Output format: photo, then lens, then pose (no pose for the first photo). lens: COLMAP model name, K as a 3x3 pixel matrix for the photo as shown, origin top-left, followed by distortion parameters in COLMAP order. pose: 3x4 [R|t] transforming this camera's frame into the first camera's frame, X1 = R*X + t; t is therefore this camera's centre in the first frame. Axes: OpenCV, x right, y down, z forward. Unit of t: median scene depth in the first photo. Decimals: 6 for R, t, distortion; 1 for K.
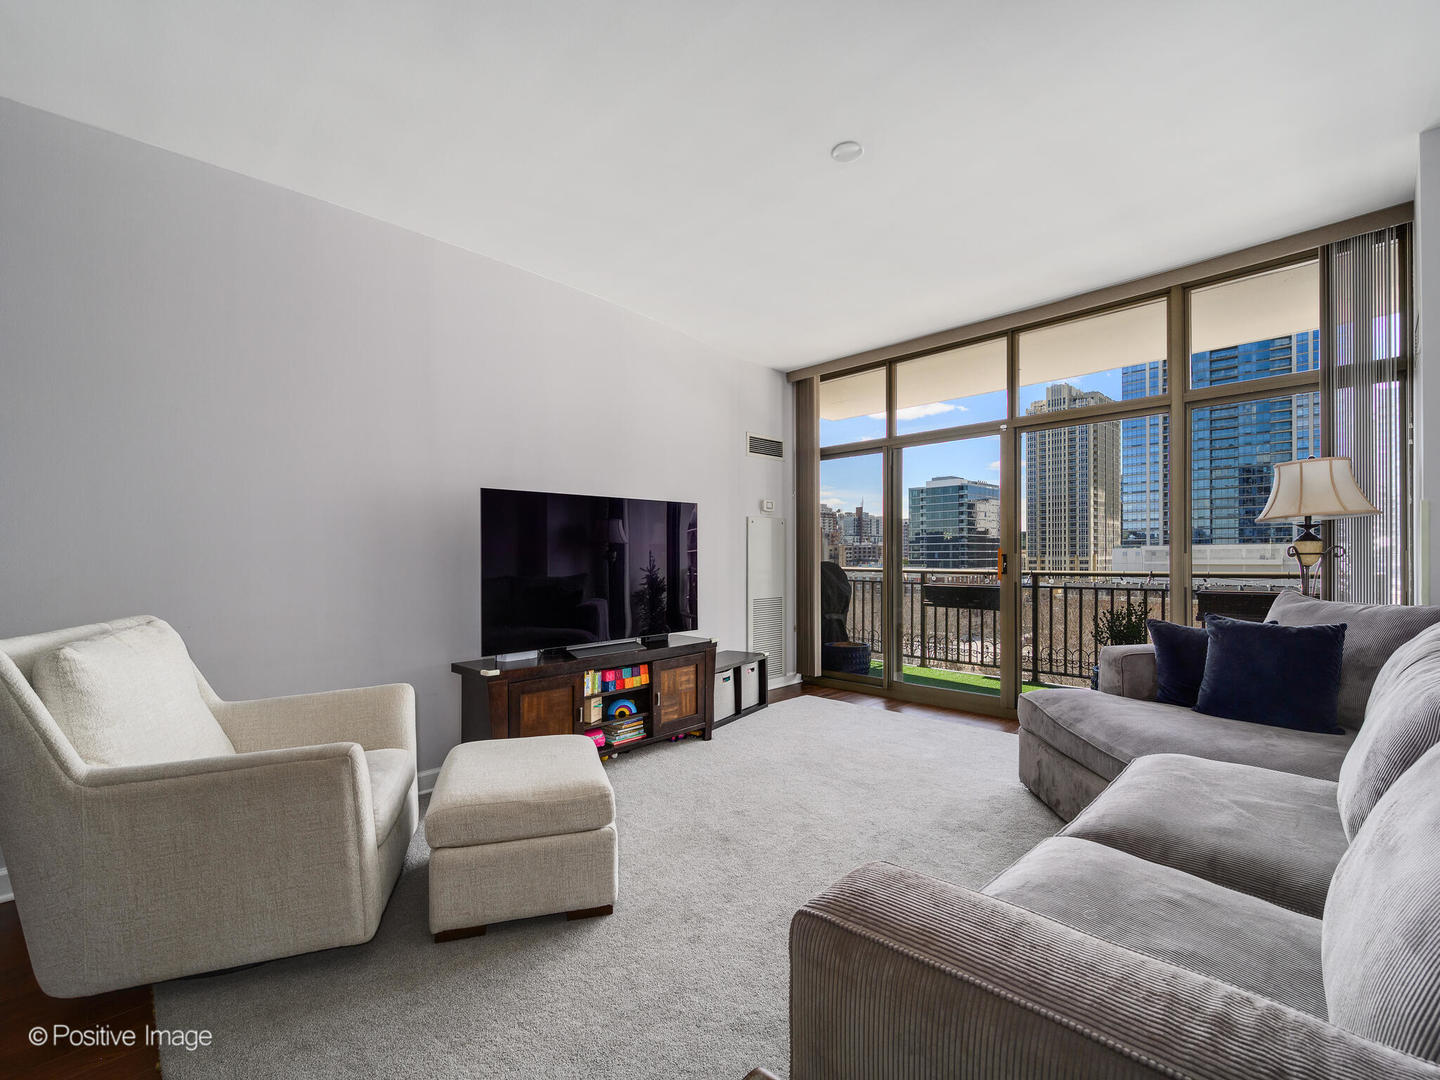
lens RADIAL K [[631.5, 0, 723.4], [0, 631.5, 564.1], [0, 0, 1]] dist [0.000434, -0.000666]
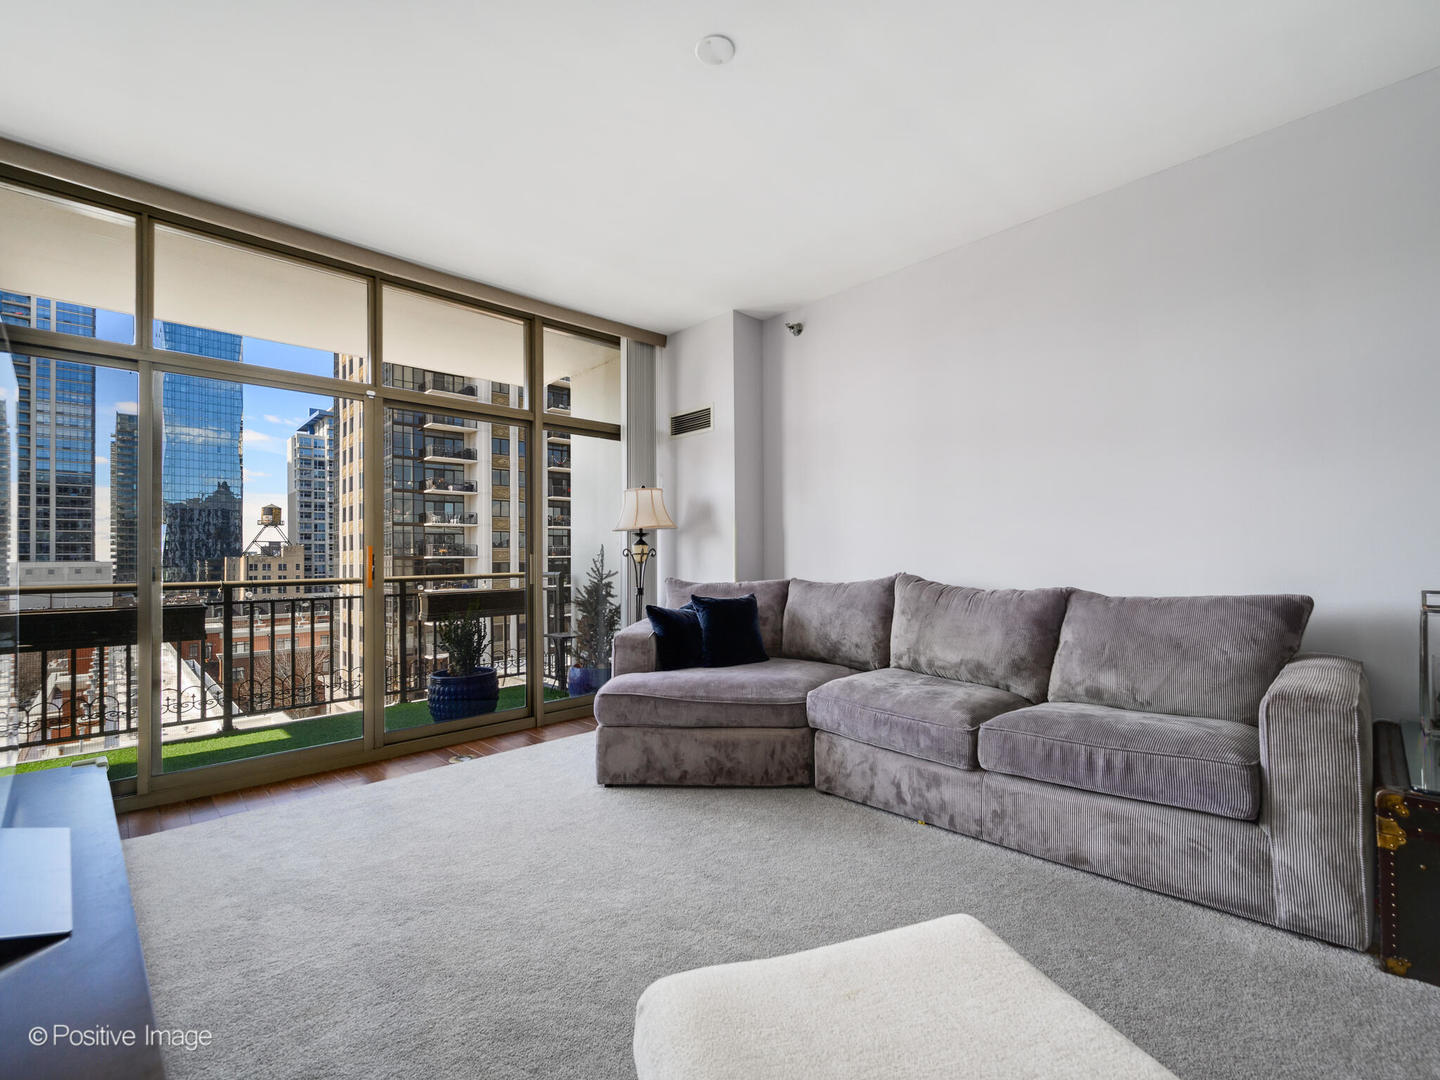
lens RADIAL K [[635.7, 0, 733.8], [0, 635.7, 558.8], [0, 0, 1]] dist [0.001044, -0.000243]
pose [[-0.004149, 0.009083, 0.999950, -0.365375], [0.029276, 0.999531, -0.008958, 0.010989], [-0.999563, 0.029238, -0.004413, 0.585120]]
